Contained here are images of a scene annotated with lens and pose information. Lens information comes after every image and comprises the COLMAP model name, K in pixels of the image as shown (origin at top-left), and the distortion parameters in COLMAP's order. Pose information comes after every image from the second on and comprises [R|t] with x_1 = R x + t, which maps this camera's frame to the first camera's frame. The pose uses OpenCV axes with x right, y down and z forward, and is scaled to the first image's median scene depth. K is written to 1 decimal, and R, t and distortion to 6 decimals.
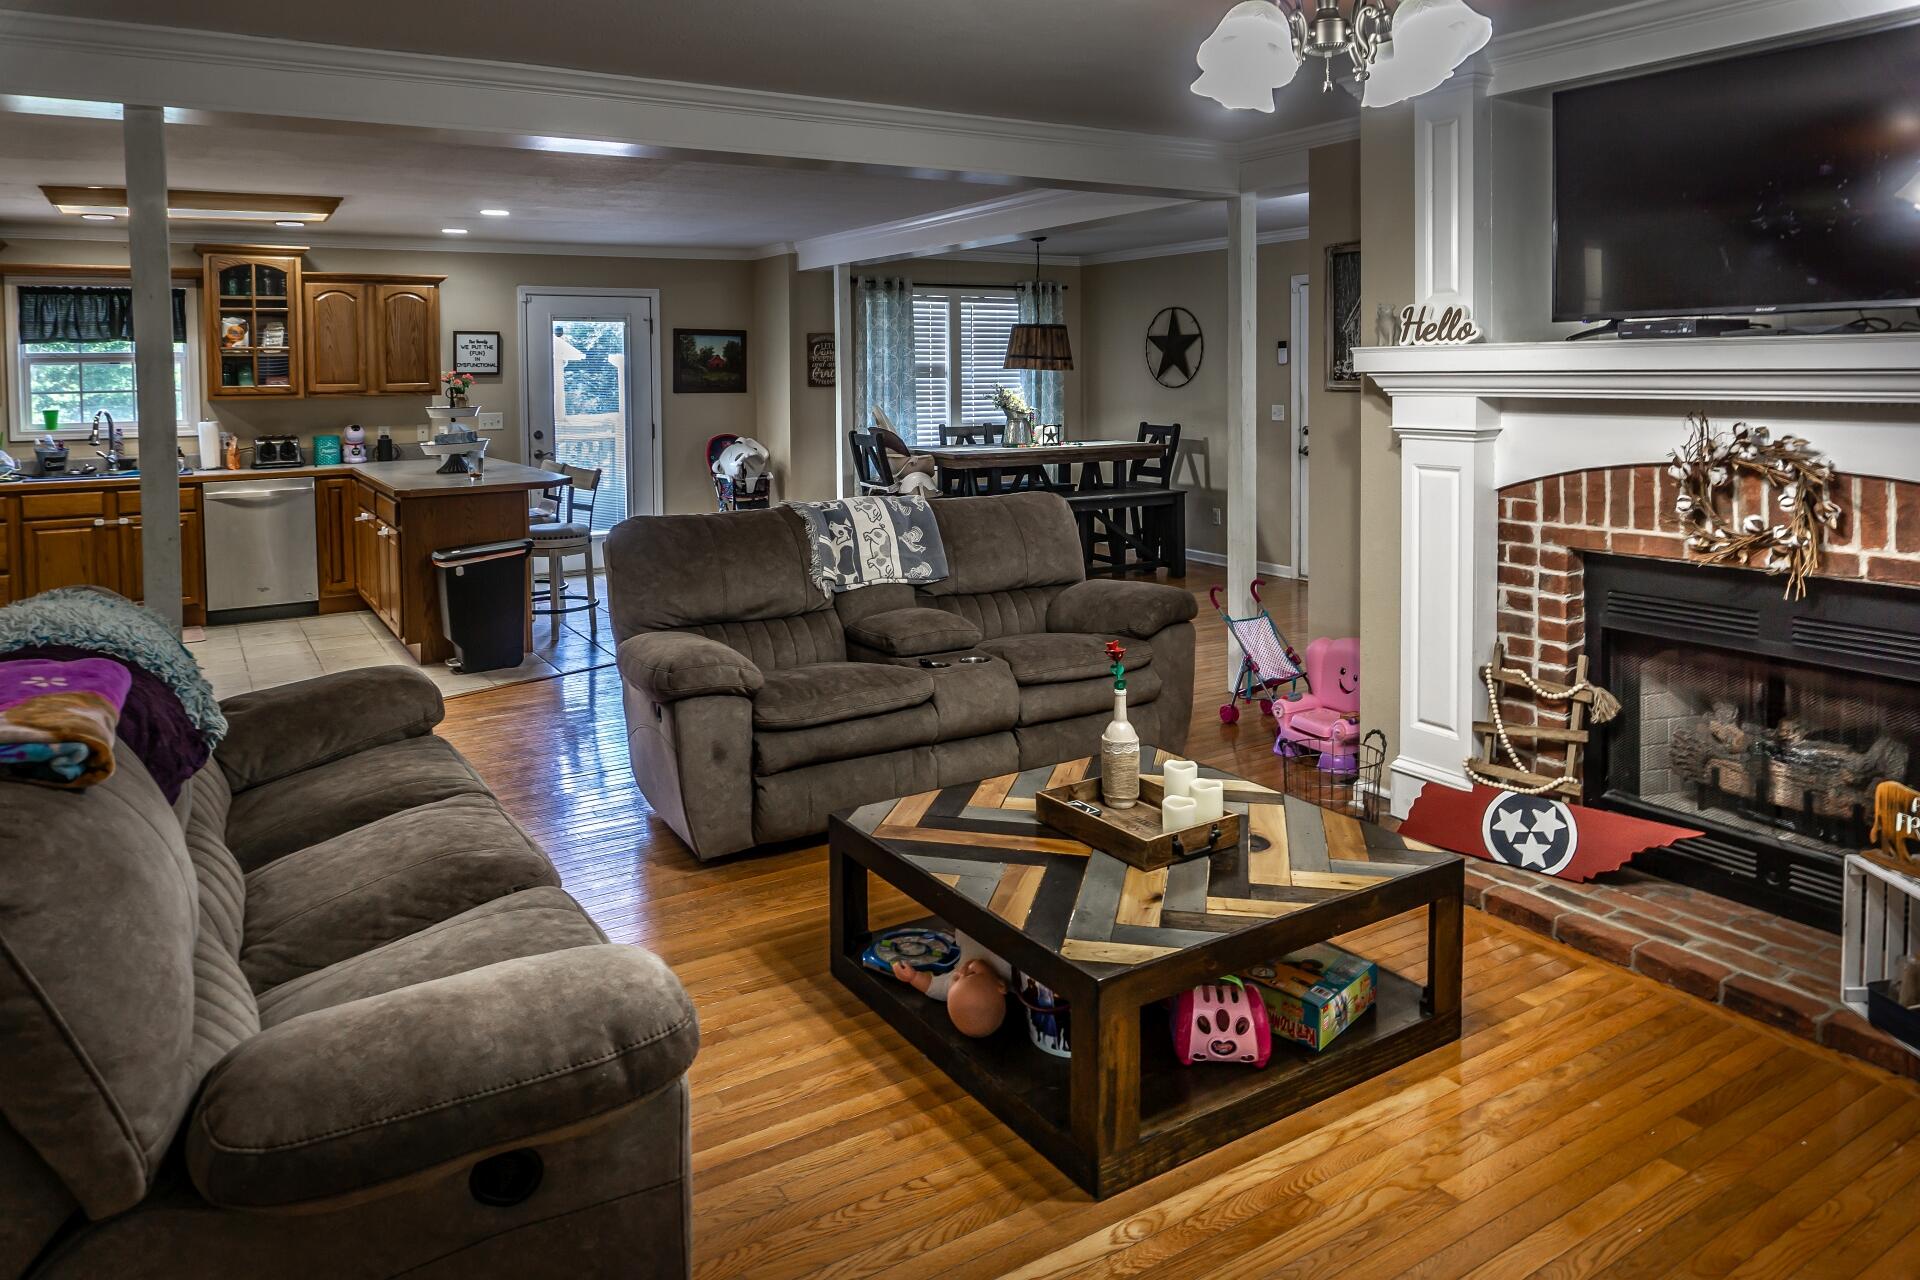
lens RADIAL K [[1279.6, 0, 957.3], [0, 1279.6, 418.2], [0, 0, 1]] dist [-0.027150, 0.000936]
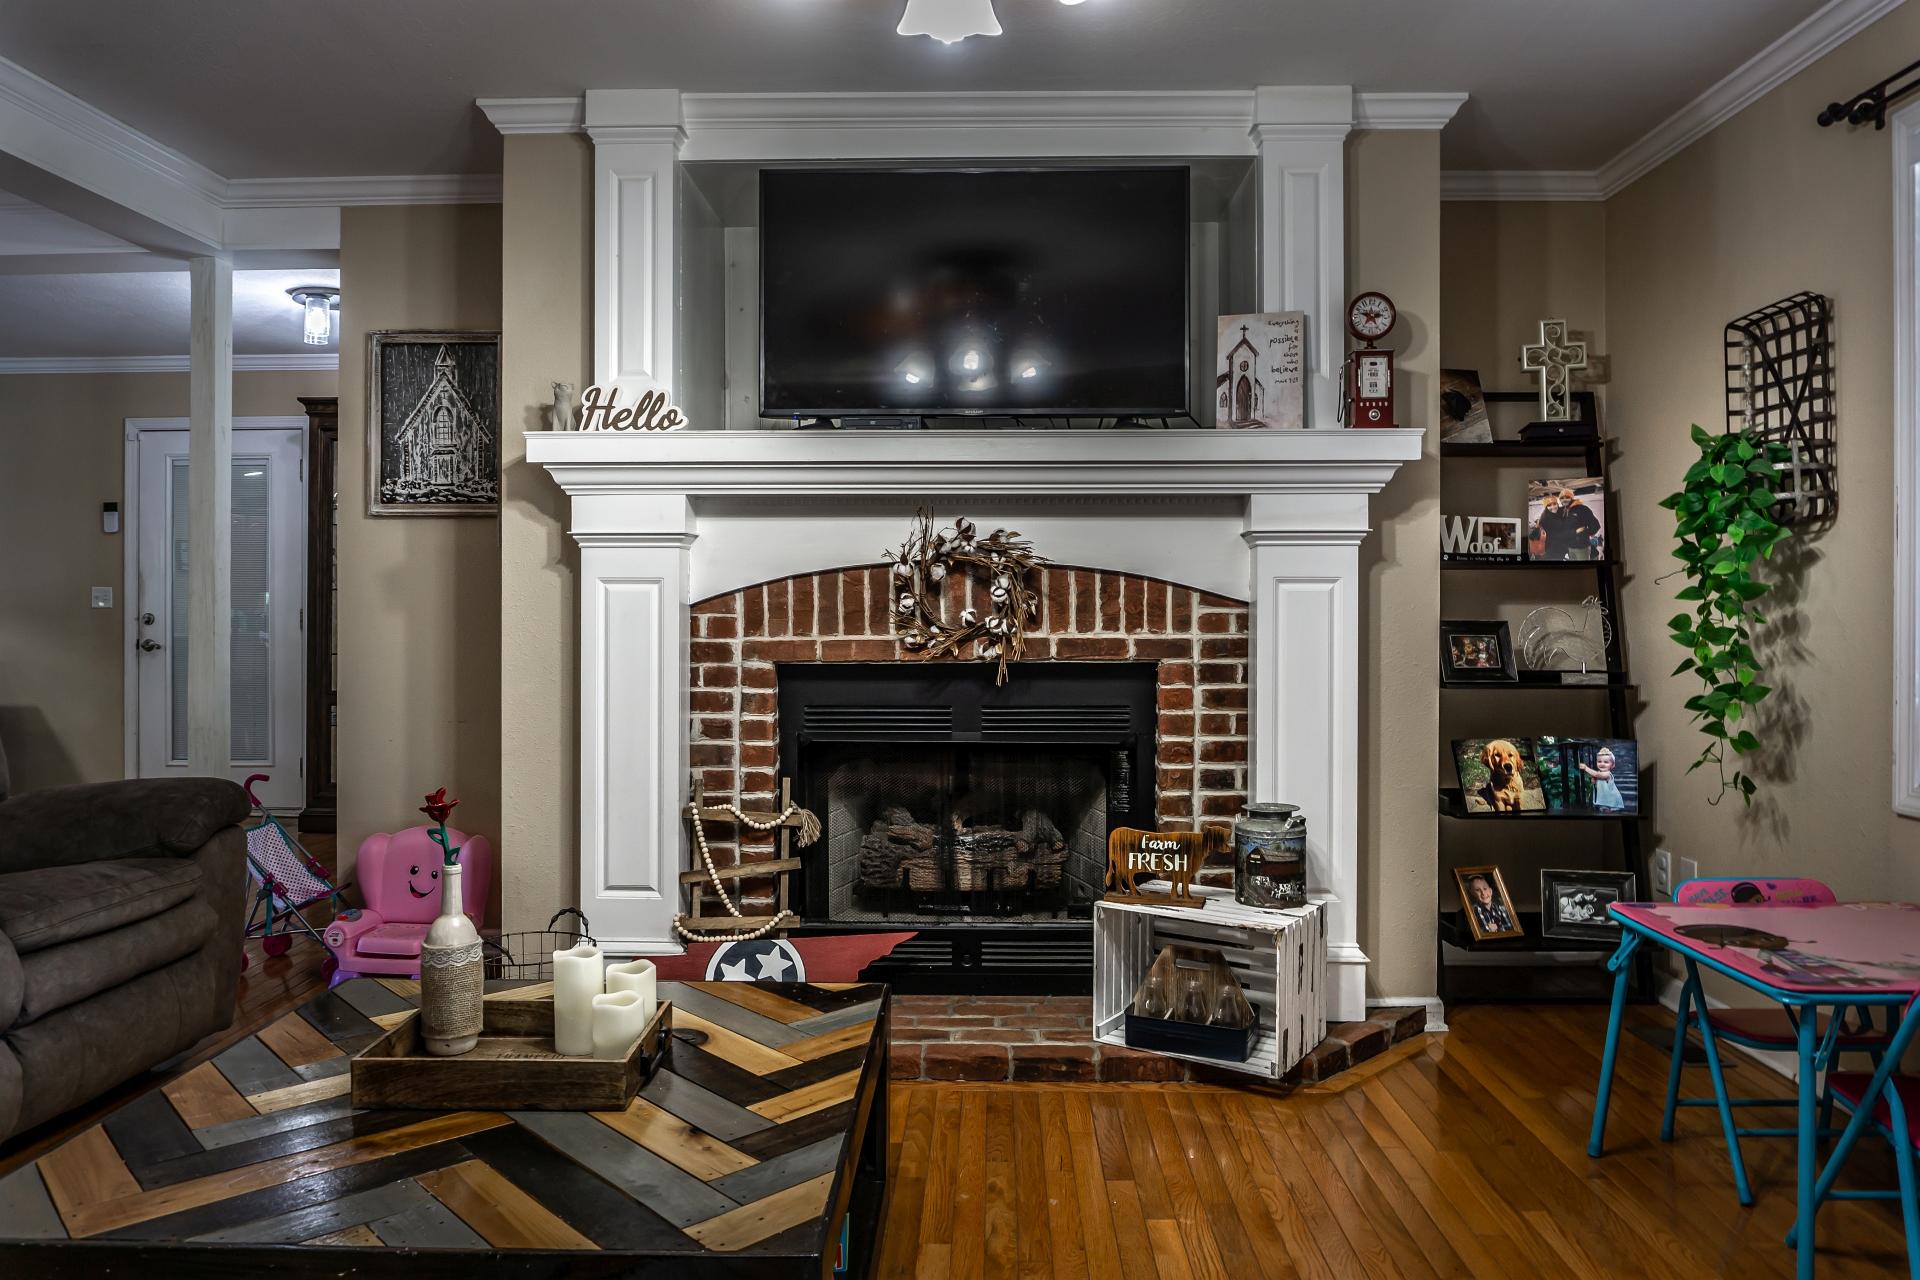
lens RADIAL K [[1278.9, 0, 957.6], [0, 1278.9, 613.5], [0, 0, 1]] dist [-0.022839, 0.000516]
pose [[0.547244, 0.007792, 0.836937, -0.225070], [0.030742, 0.999095, -0.029402, 0.097456], [-0.836409, 0.041819, 0.546509, 0.375381]]
